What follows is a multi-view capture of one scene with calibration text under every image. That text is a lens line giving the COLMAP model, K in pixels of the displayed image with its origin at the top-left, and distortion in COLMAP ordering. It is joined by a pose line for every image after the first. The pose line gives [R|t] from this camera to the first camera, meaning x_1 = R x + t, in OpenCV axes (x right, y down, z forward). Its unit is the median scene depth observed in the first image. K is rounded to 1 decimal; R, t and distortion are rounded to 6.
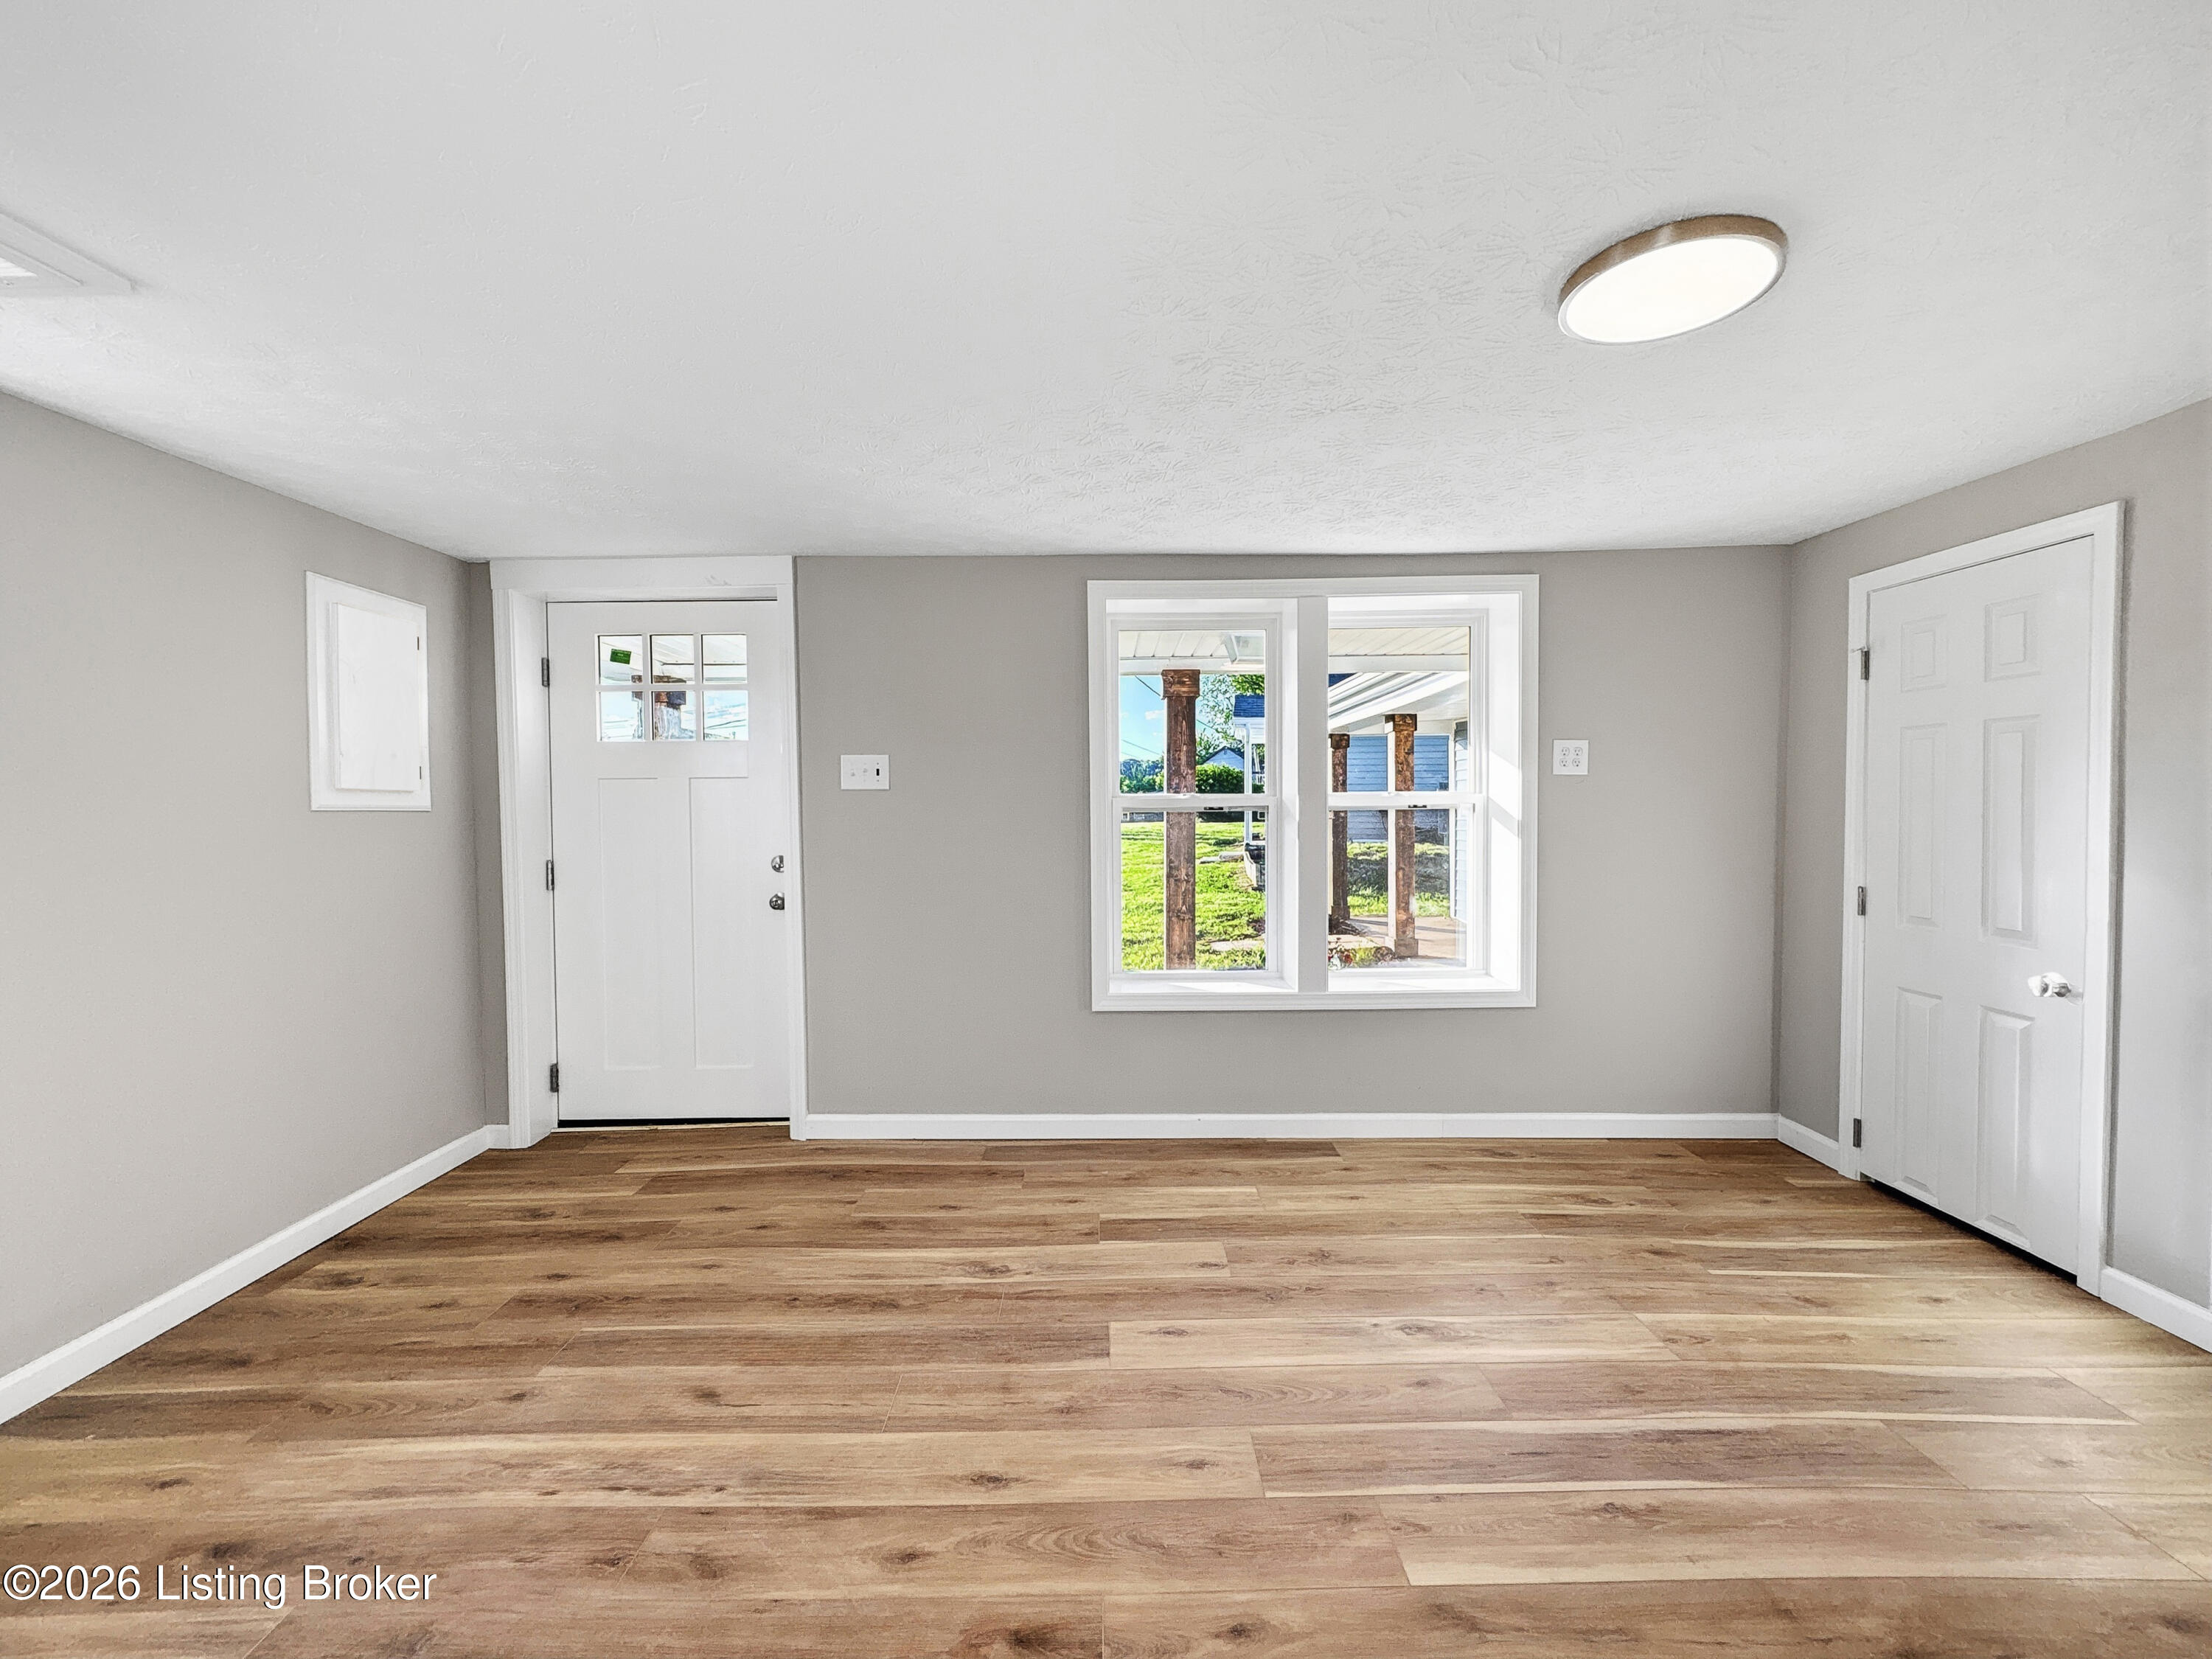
lens RADIAL K [[882.1, 0, 1113.6], [0, 882.1, 850.6], [0, 0, 1]] dist [0.002006, -0.000106]
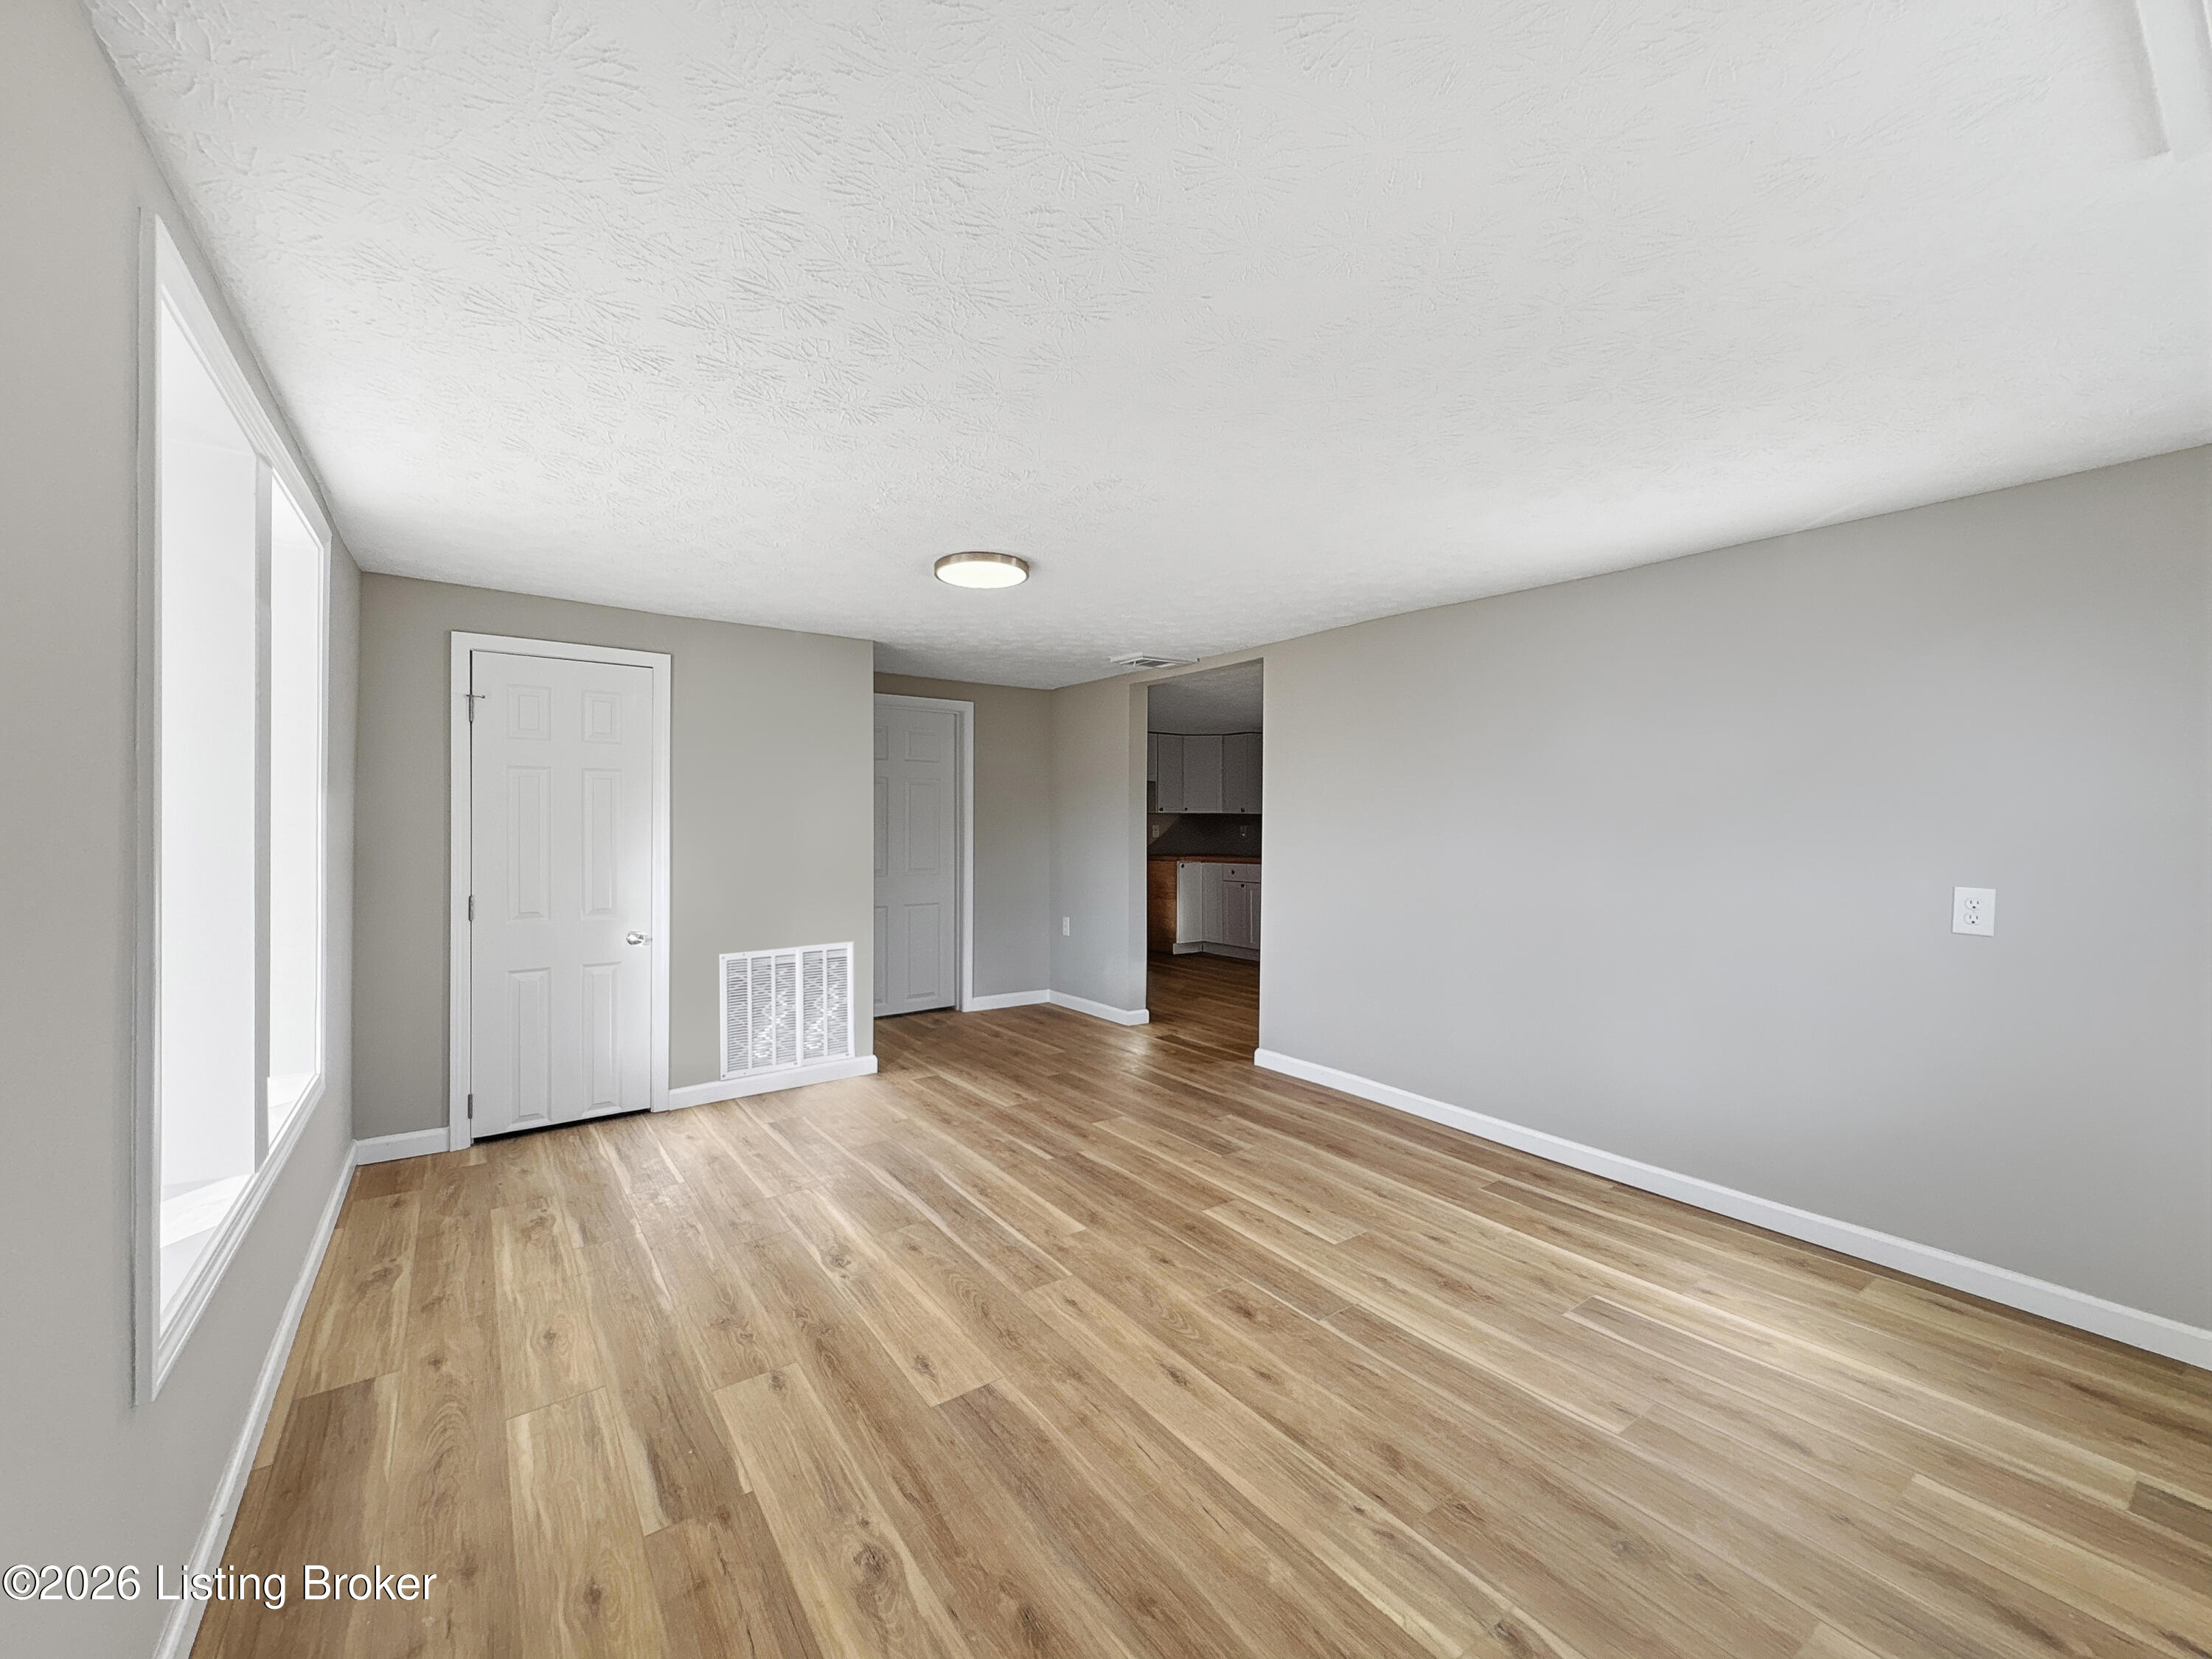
lens RADIAL K [[882.1, 0, 1106.1], [0, 882.1, 831.1], [0, 0, 1]] dist [0.002006, -0.000106]
pose [[-0.578303, -0.002964, 0.815816, -0.892738], [0.046121, 0.998275, 0.036320, -0.071443], [-0.814517, 0.058631, -0.577169, 1.443892]]
